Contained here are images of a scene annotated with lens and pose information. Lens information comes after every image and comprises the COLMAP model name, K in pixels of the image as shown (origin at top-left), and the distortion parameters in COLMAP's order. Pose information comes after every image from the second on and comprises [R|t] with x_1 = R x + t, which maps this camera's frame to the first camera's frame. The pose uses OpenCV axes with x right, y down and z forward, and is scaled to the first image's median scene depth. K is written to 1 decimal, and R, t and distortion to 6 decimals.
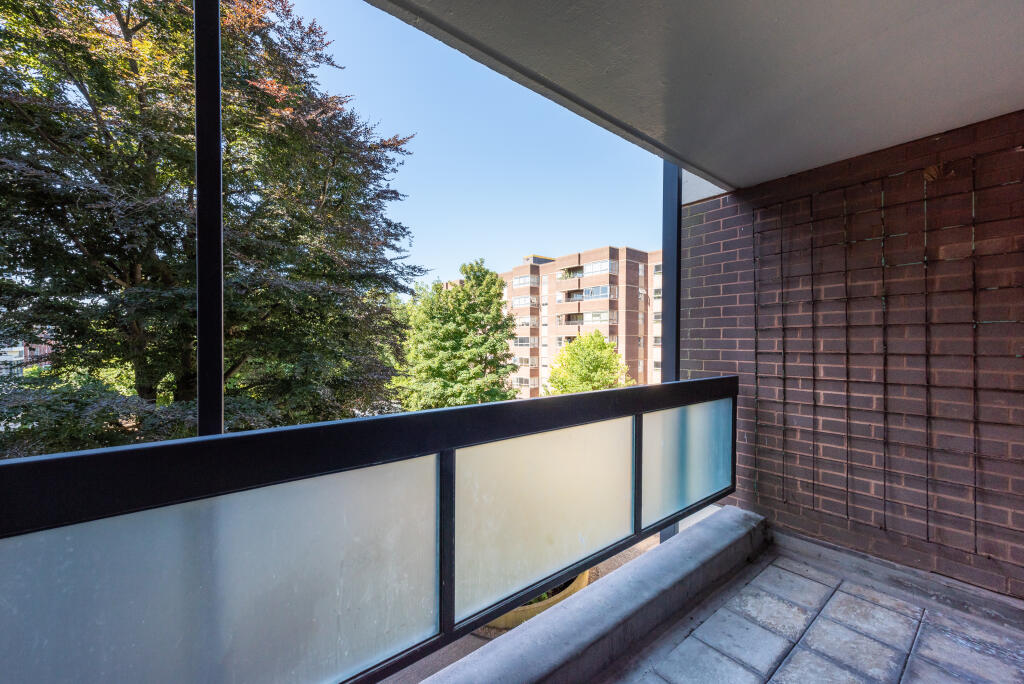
lens RADIAL K [[403.9, 0, 510.6], [0, 403.9, 345.8], [0, 0, 1]] dist [0.020811, -0.001748]
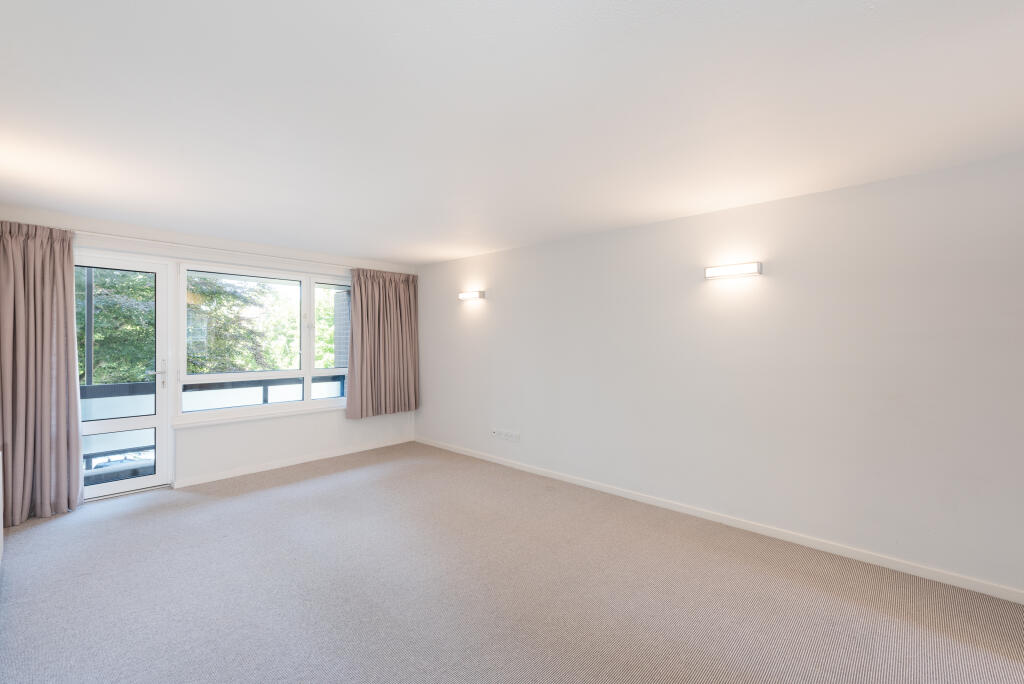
lens RADIAL K [[438.8, 0, 509.6], [0, 438.8, 342.3], [0, 0, 1]] dist [-0.002119, -0.000125]
pose [[0.985401, 0.004896, 0.170177, 0.091984], [-0.003533, 0.999959, -0.008310, -0.007348], [-0.170211, 0.007587, 0.985378, -0.137191]]
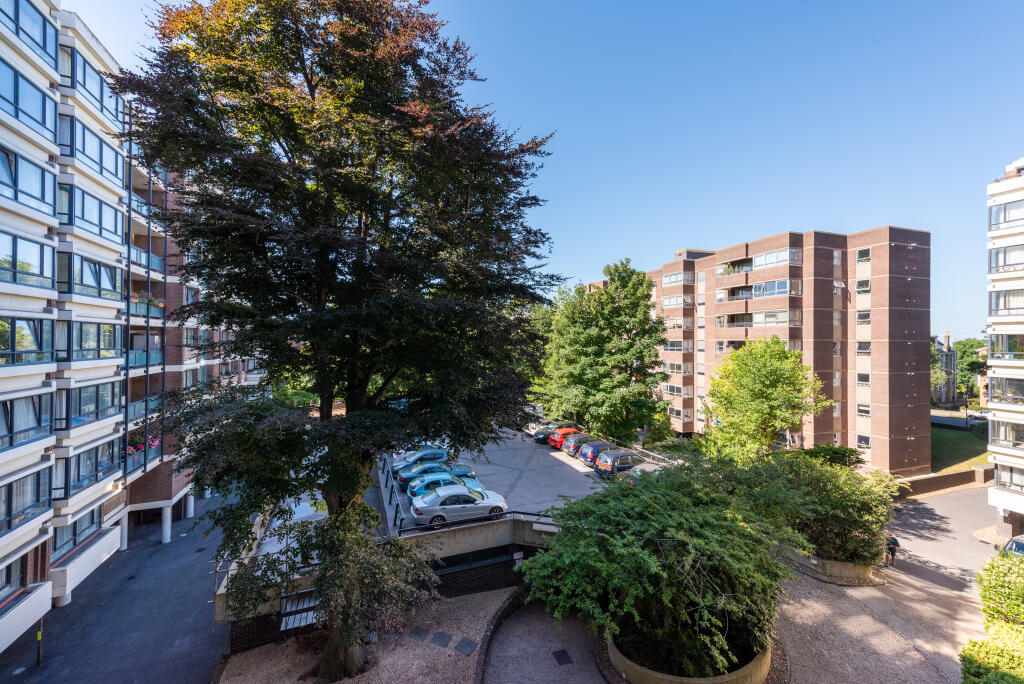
lens RADIAL K [[403.9, 0, 506.9], [0, 403.9, 338.3], [0, 0, 1]] dist [0.020811, -0.001748]
pose [[0.936524, 0.001651, -0.350601, -0.004562], [-0.009131, 0.999765, -0.019683, -0.011933], [0.350486, 0.021635, 0.936318, 0.038397]]
